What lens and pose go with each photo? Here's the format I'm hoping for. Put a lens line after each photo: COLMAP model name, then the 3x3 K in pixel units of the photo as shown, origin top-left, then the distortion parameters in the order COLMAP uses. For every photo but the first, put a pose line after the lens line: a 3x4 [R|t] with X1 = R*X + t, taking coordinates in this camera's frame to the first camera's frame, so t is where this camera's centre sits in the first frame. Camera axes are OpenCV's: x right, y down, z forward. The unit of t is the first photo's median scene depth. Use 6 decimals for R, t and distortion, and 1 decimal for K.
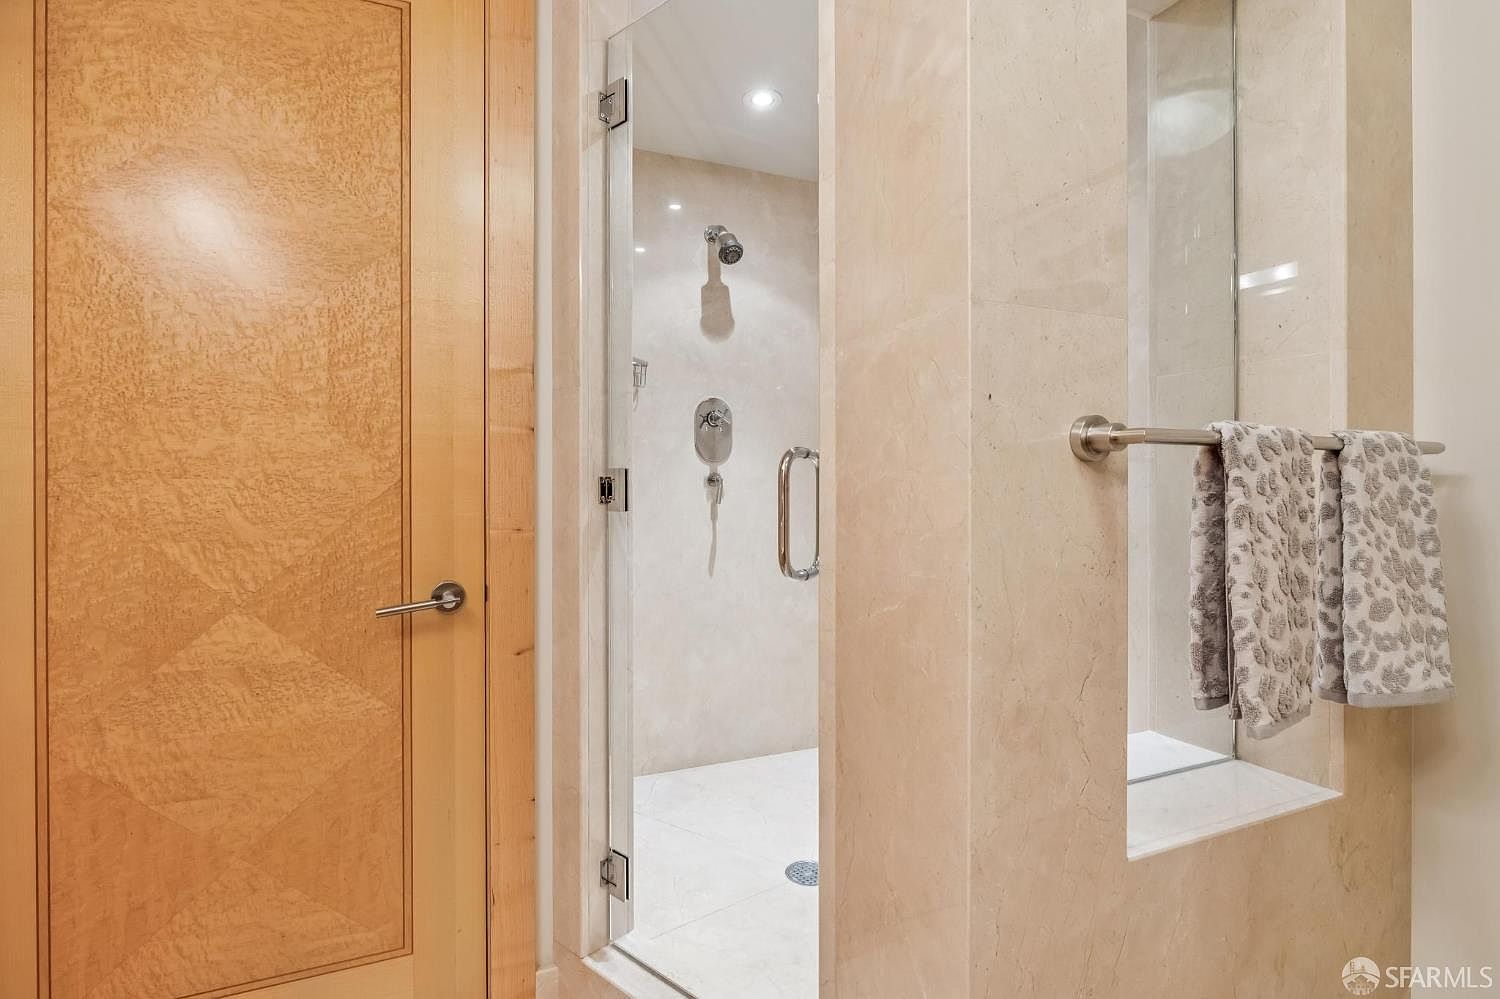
lens RADIAL K [[718.1, 0, 751.4], [0, 718.1, 484.8], [0, 0, 1]] dist [-0.006249, 0.000953]
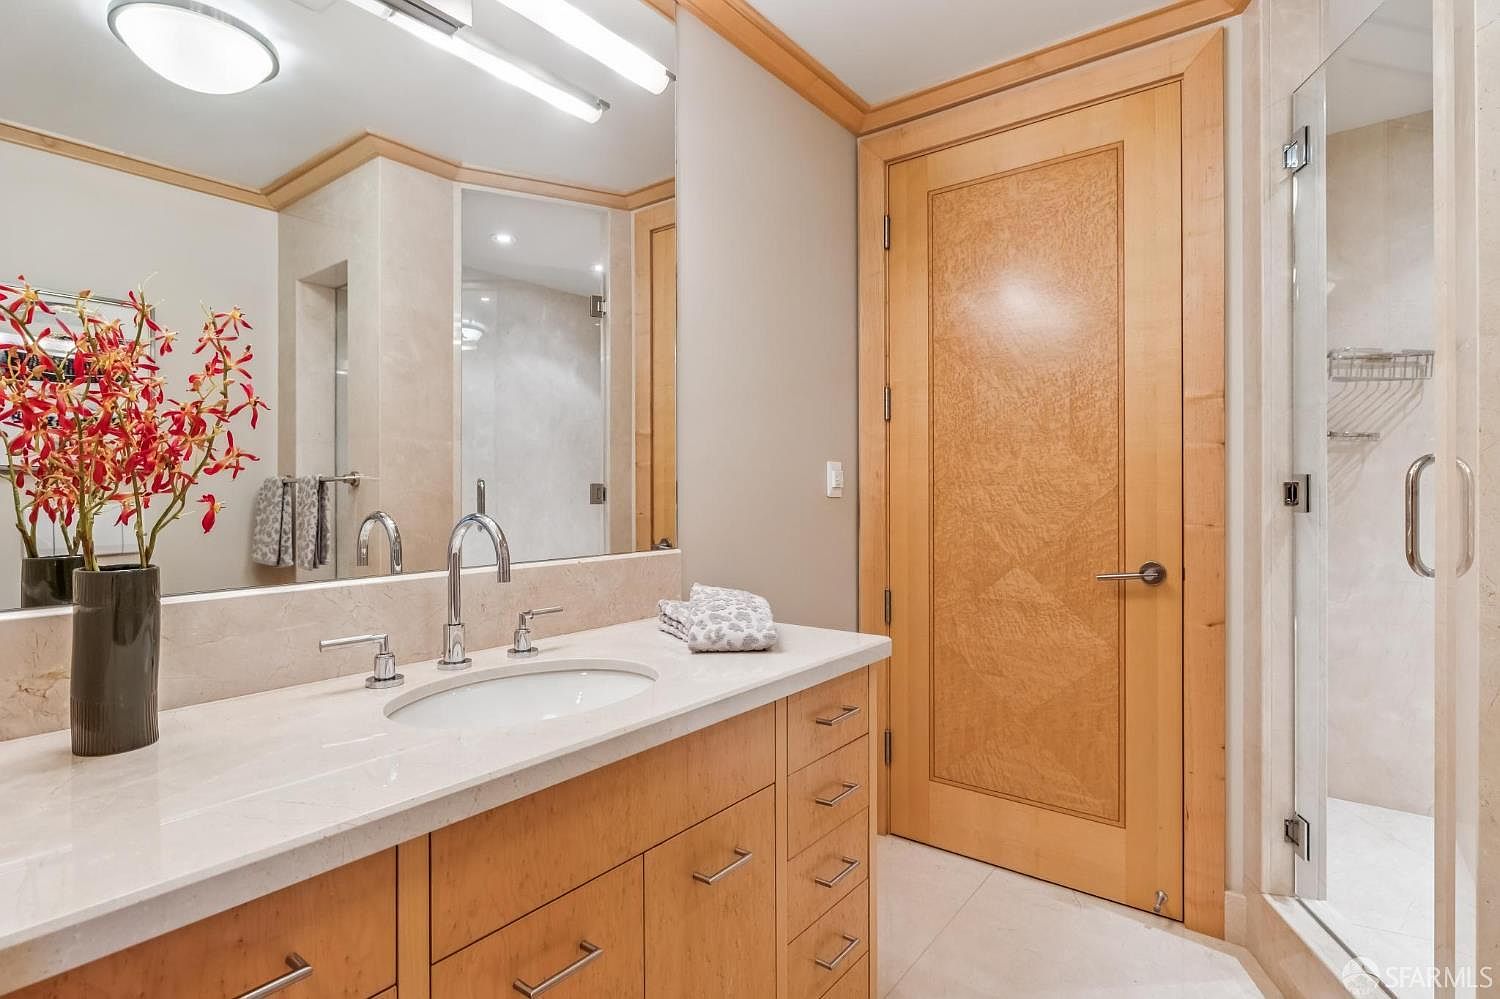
lens RADIAL K [[718.1, 0, 751.4], [0, 718.1, 484.8], [0, 0, 1]] dist [-0.006249, 0.000953]
pose [[0.490864, -0.006853, -0.871209, 0.389342], [-0.001847, 0.999959, -0.008906, 0.005538], [0.871234, 0.005981, 0.490831, -0.317526]]
